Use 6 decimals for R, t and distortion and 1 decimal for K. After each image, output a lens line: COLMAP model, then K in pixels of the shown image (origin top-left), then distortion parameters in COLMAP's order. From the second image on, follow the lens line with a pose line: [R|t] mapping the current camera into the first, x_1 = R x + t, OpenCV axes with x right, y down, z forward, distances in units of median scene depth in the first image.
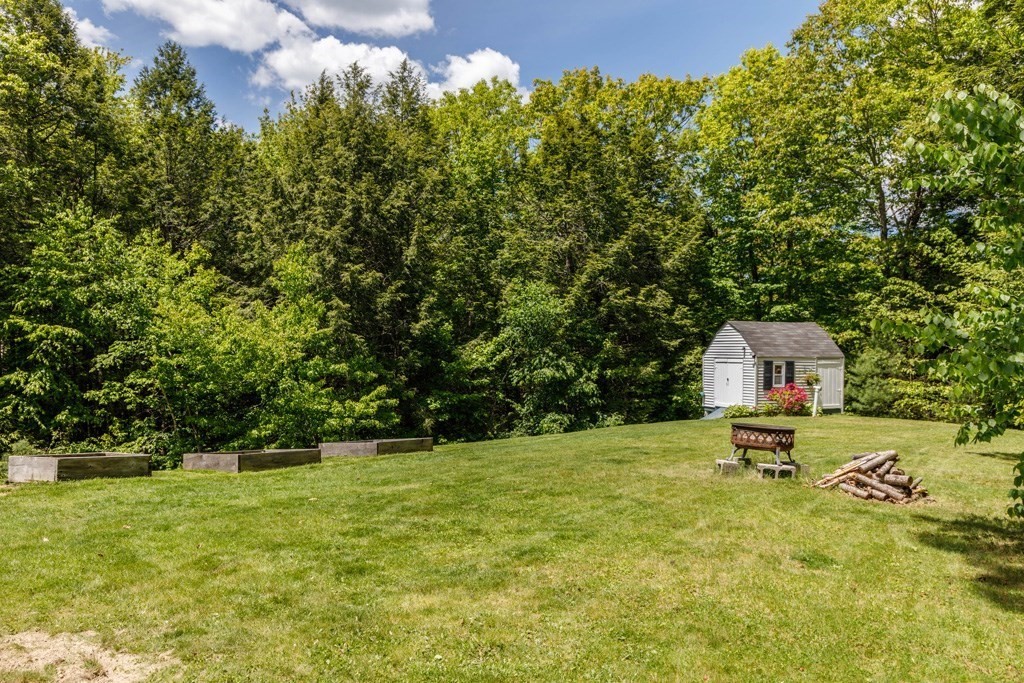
lens RADIAL K [[885.6, 0, 511.8], [0, 885.6, 345.2], [0, 0, 1]] dist [-0.003174, -0.000432]
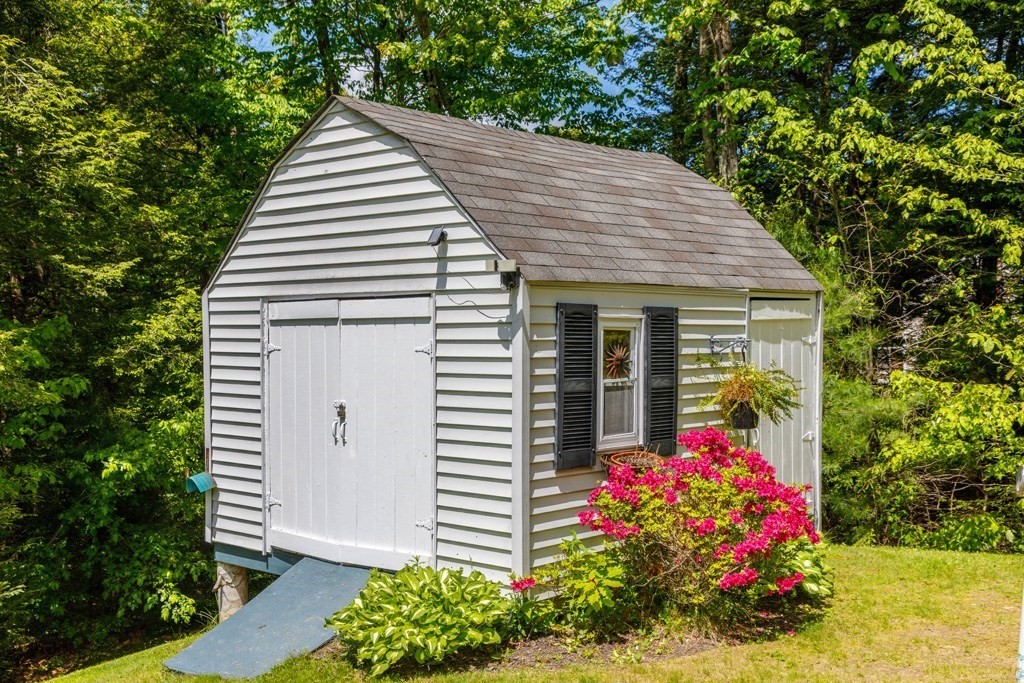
lens RADIAL K [[1172.2, 0, 511.8], [0, 1172.2, 343.0], [0, 0, 1]] dist [-0.019765, 0.000000]
pose [[0.890809, -0.021018, 0.453891, 0.166303], [0.012235, 0.999677, 0.022279, 0.019328], [-0.454213, -0.014293, 0.890779, 0.774317]]
